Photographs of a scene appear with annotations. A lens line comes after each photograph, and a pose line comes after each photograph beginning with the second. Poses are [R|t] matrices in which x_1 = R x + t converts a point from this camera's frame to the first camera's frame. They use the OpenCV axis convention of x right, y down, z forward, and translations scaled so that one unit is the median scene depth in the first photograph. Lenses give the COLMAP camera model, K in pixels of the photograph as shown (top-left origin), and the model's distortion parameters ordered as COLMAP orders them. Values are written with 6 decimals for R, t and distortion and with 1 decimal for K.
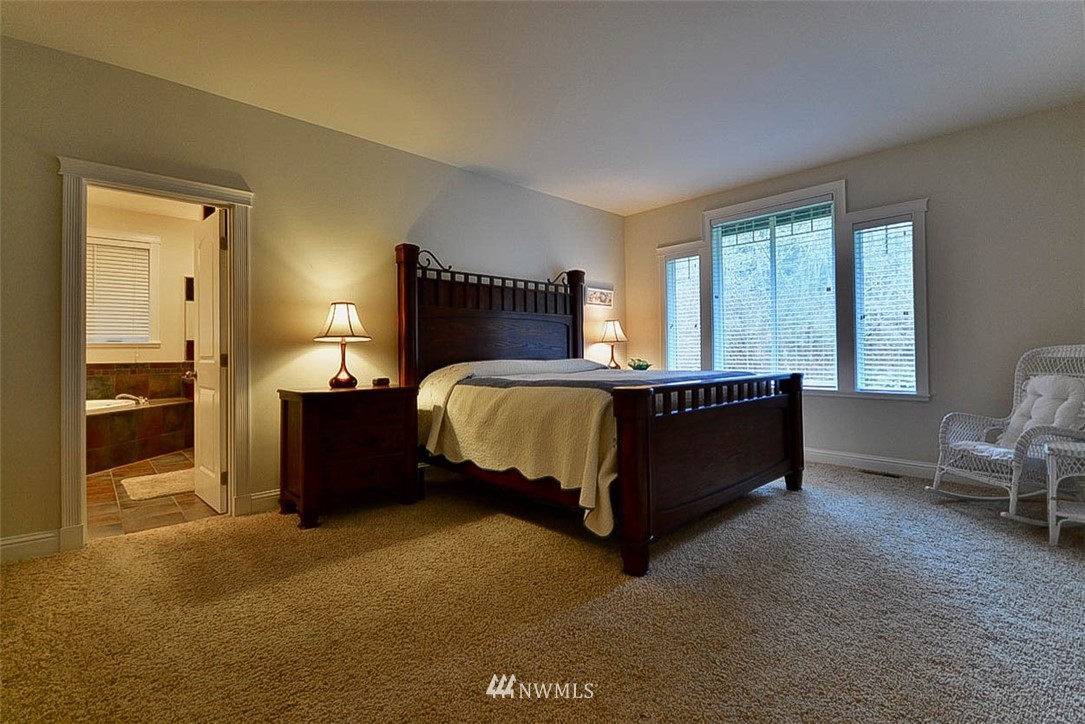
lens RADIAL K [[477.1, 0, 538.1], [0, 477.1, 345.5], [0, 0, 1]] dist [0.000056, -0.001916]
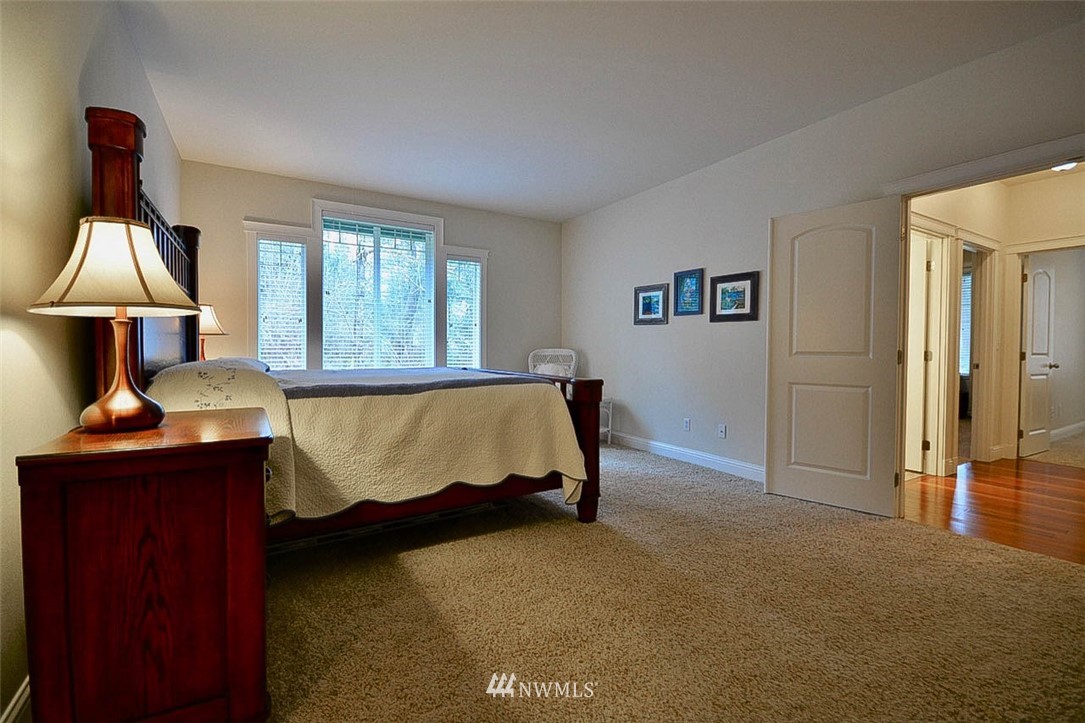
lens RADIAL K [[477.1, 0, 536.3], [0, 477.1, 360.3], [0, 0, 1]] dist [0.000056, -0.001916]
pose [[0.236130, -0.009331, 0.971677, -0.721876], [-0.023991, 0.999593, 0.015429, 0.015464], [-0.971425, -0.026955, 0.235810, 0.558608]]
